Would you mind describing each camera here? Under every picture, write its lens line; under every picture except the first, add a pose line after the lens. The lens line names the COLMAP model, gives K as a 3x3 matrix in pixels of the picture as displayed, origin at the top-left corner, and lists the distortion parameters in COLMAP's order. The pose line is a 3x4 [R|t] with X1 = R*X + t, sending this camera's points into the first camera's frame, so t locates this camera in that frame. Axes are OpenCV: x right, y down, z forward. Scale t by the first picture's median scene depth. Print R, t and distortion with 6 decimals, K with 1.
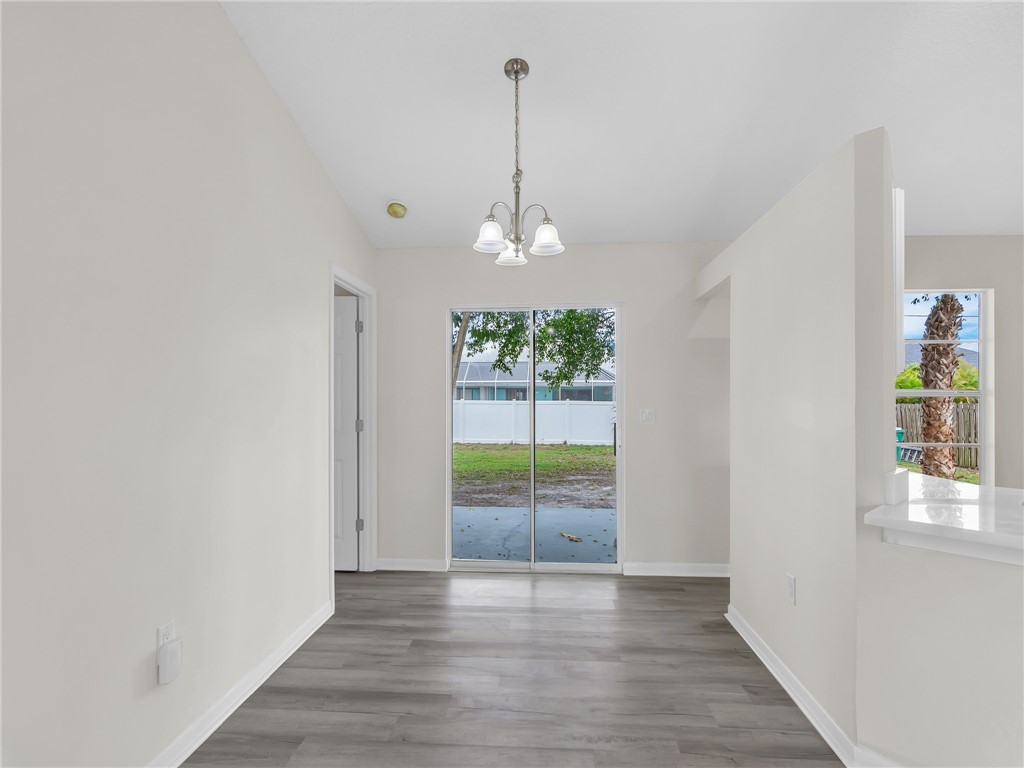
lens RADIAL K [[504.7, 0, 517.9], [0, 504.7, 400.1], [0, 0, 1]] dist [-0.002169, 0.000129]
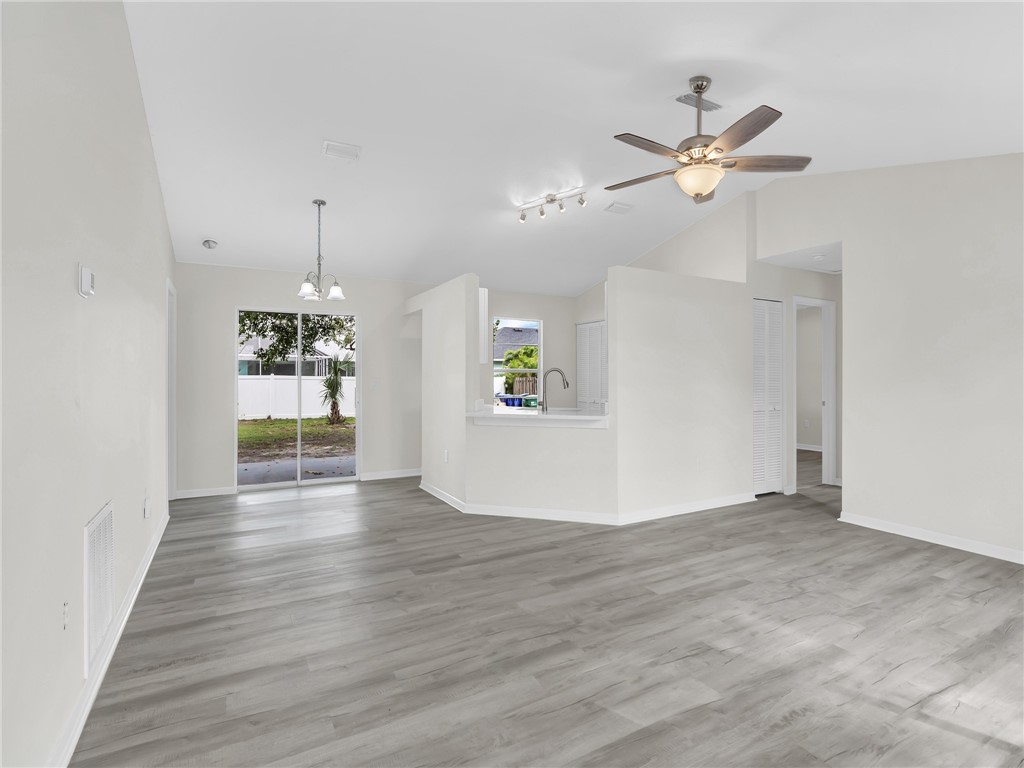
lens RADIAL K [[517.8, 0, 519.2], [0, 517.8, 373.5], [0, 0, 1]] dist [-0.002258, -0.000744]
pose [[0.837541, 0.004115, 0.546358, -0.289964], [-0.002032, 0.999988, -0.004417, 0.006116], [-0.546370, 0.002589, 0.837540, -0.714473]]
